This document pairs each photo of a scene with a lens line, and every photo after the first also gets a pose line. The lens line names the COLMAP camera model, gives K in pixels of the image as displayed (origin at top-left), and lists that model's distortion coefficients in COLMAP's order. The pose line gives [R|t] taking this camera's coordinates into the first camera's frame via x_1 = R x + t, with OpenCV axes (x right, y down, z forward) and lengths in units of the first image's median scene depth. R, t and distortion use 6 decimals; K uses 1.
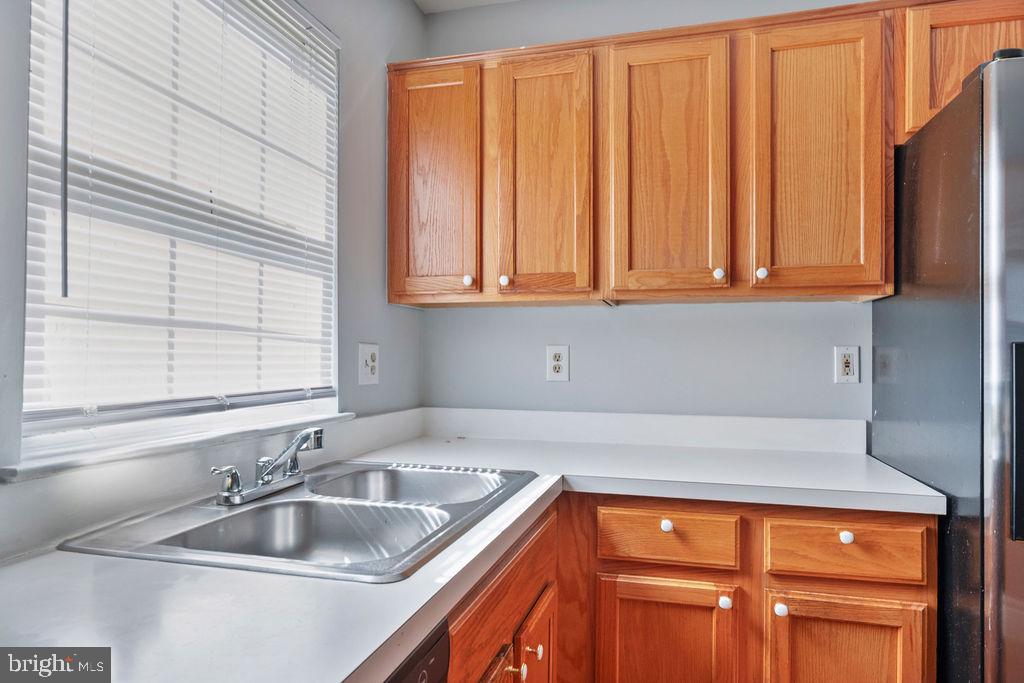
lens RADIAL K [[652.3, 0, 509.7], [0, 652.3, 352.7], [0, 0, 1]] dist [-0.005738, -0.000988]
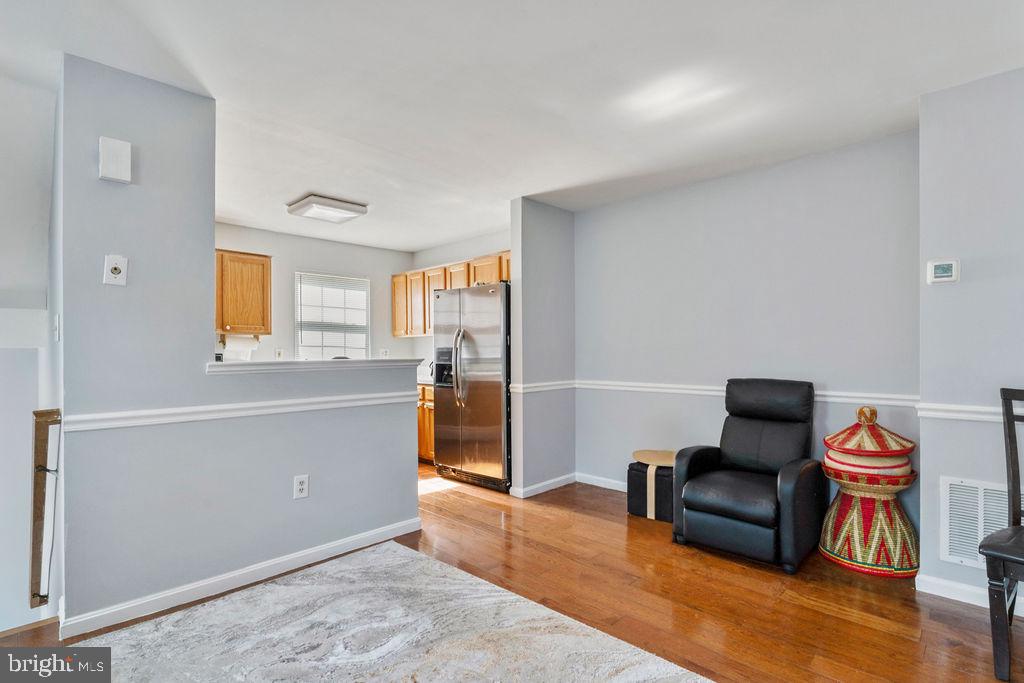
lens RADIAL K [[499.0, 0, 500.2], [0, 499.0, 351.1], [0, 0, 1]] dist [-0.002706, -0.000801]
pose [[0.870869, -0.010241, -0.491409, 1.519581], [0.013181, 0.999910, 0.002520, 0.003295], [0.491339, -0.008672, 0.870925, -1.035277]]
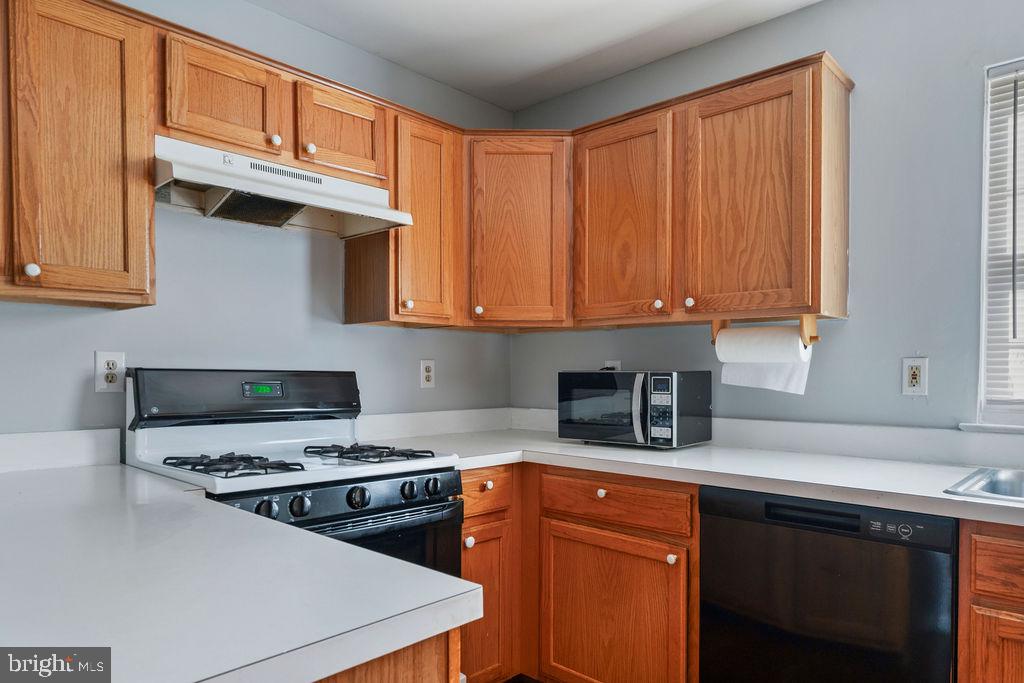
lens RADIAL K [[655.0, 0, 509.9], [0, 655.0, 378.2], [0, 0, 1]] dist [-0.000054, 0.000031]
pose [[-0.467722, 0.005058, -0.883861, 0.658749], [0.001937, 0.999987, 0.004698, 0.006463], [0.883873, 0.000485, -0.467726, 0.257387]]
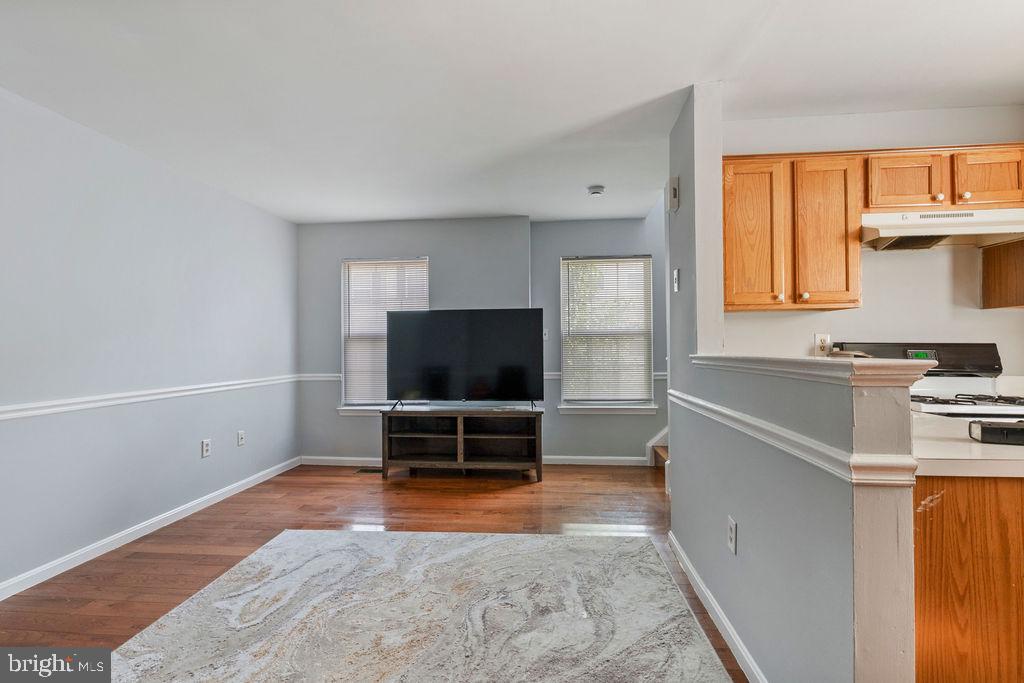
lens RADIAL K [[488.4, 0, 504.3], [0, 488.4, 346.3], [0, 0, 1]] dist [-0.001063, -0.000152]
pose [[-0.985198, 0.002587, -0.171401, 1.067615], [0.004360, 0.999941, -0.009968, 0.012399], [0.171365, -0.010568, -0.985151, 0.408355]]
